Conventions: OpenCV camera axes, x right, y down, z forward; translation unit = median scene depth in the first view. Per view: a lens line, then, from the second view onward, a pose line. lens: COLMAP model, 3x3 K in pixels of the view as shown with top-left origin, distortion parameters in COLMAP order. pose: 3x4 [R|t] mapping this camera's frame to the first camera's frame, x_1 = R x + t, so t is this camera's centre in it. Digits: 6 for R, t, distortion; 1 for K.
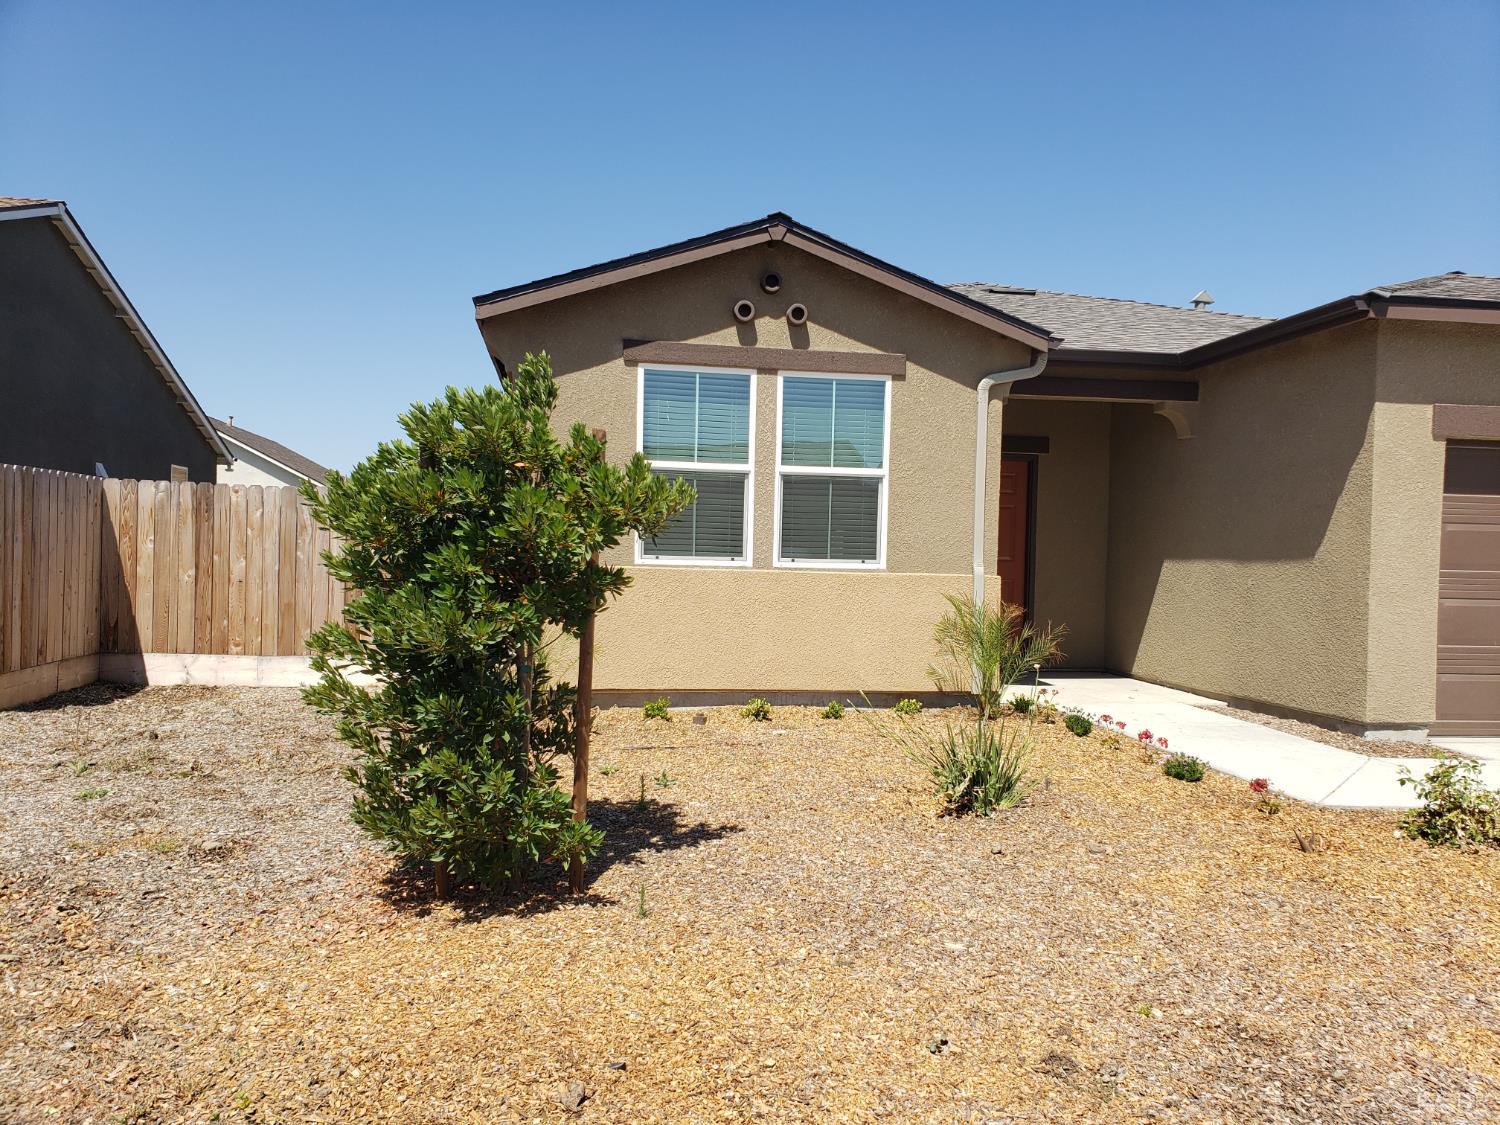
lens RADIAL K [[1167.9, 0, 752.8], [0, 1167.9, 571.6], [0, 0, 1]] dist [0.043985, -0.034913]
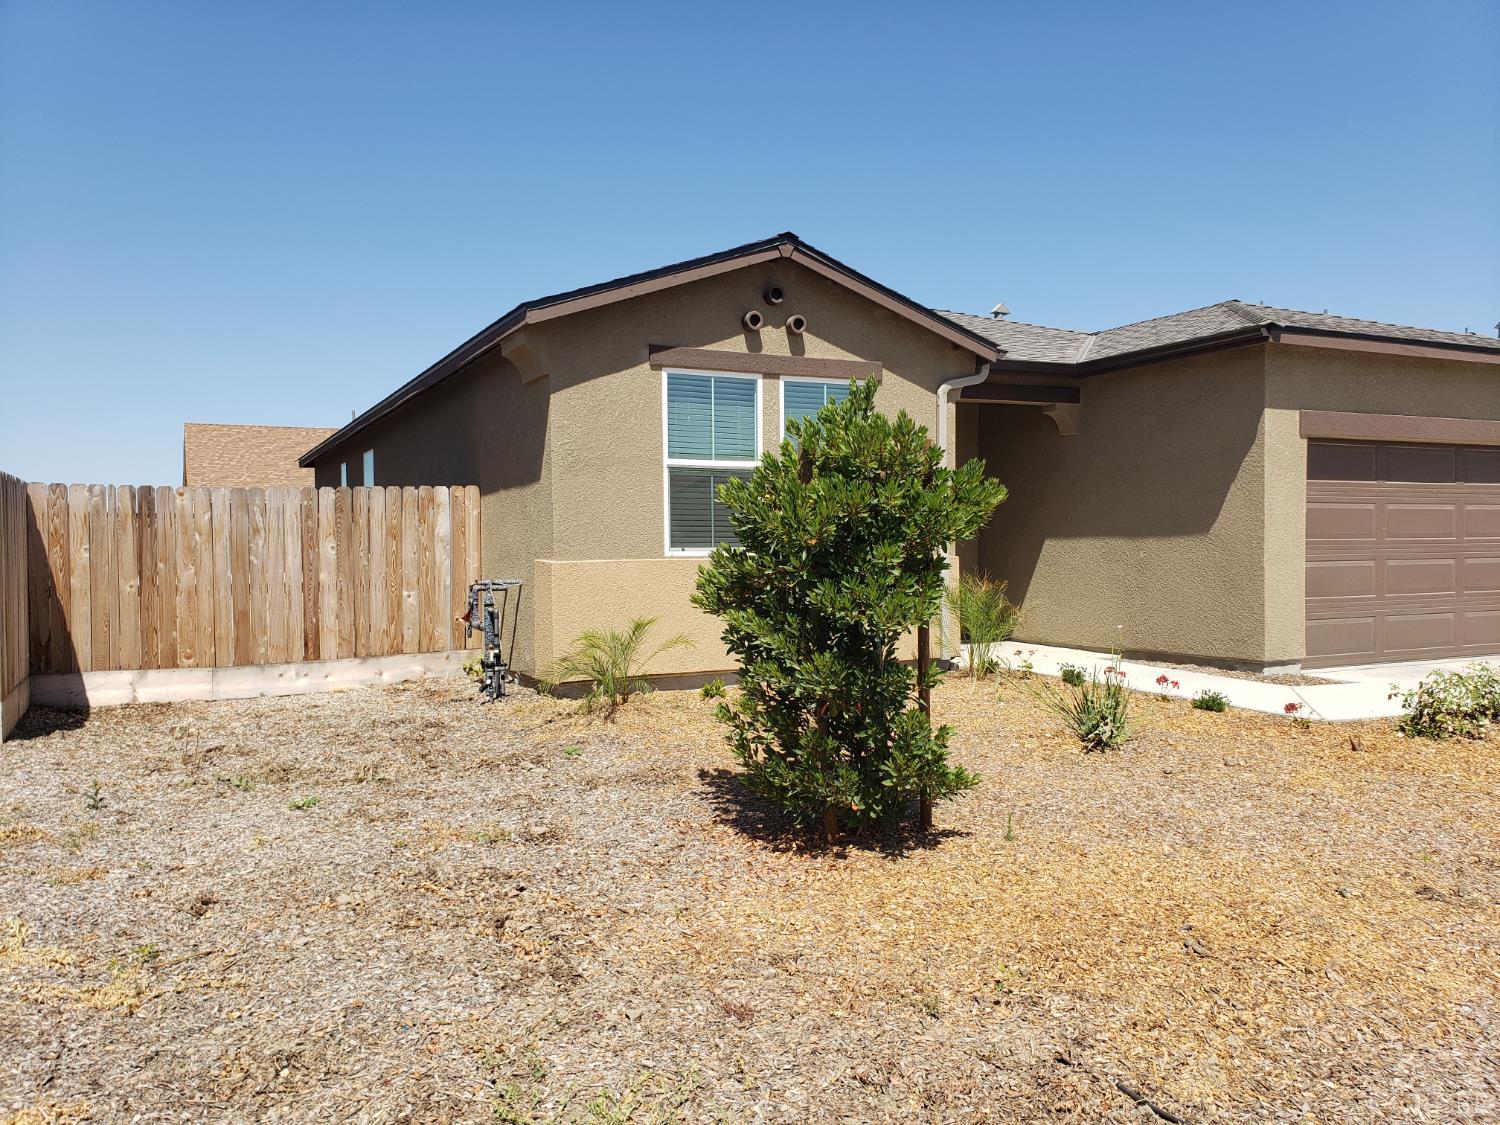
lens RADIAL K [[1167.9, 0, 748.2], [0, 1167.9, 576.8], [0, 0, 1]] dist [0.043985, -0.034913]
pose [[0.954295, -0.039204, 0.296283, -0.339969], [0.034727, 0.999189, 0.020362, -0.006816], [-0.296841, -0.009143, 0.954883, -0.039570]]
